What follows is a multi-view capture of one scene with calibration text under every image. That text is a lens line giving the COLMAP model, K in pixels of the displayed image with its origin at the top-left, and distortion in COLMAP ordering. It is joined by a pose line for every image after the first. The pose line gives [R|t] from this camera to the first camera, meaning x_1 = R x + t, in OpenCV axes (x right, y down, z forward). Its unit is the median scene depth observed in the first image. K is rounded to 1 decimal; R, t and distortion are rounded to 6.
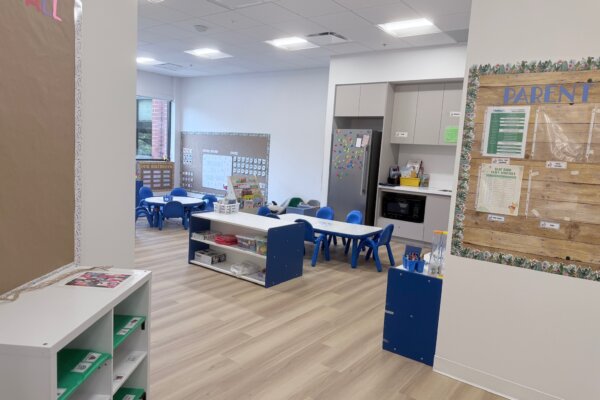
lens RADIAL K [[421.8, 0, 297.9], [0, 421.8, 200.1], [0, 0, 1]] dist [0.089086, -0.122056]
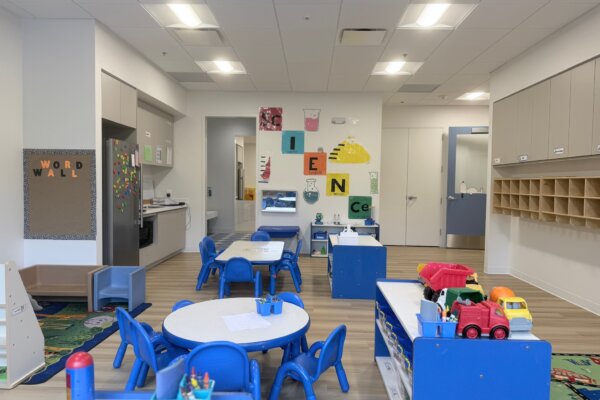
lens RADIAL K [[427.0, 0, 300.0], [0, 427.0, 200.0], [0, 0, 1]] dist [0.086121, -0.117733]
pose [[-0.587862, -0.093772, 0.803508, -0.521299], [0.054492, 0.986413, 0.154985, -0.134908], [-0.807124, 0.134894, -0.574765, 0.963809]]
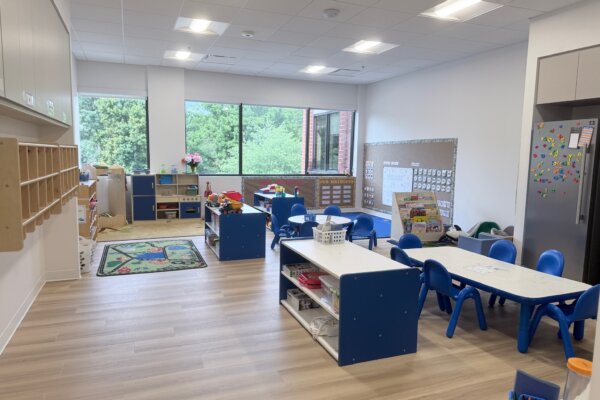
lens RADIAL K [[421.8, 0, 297.9], [0, 421.8, 200.1], [0, 0, 1]] dist [0.089086, -0.122056]
pose [[0.854143, 0.014367, -0.519840, 0.099694], [-0.032493, 0.999140, -0.025776, -0.013447], [0.519022, 0.038907, 0.853875, 0.191136]]
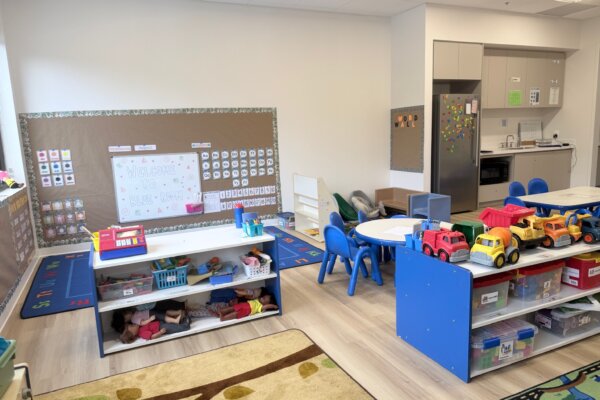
lens RADIAL K [[421.8, 0, 297.9], [0, 421.8, 200.1], [0, 0, 1]] dist [0.089086, -0.122056]
pose [[0.468298, -0.212370, 0.857669, -0.669480], [0.176197, 0.973635, 0.144878, -0.113390], [-0.865824, 0.083273, 0.493371, 0.701979]]
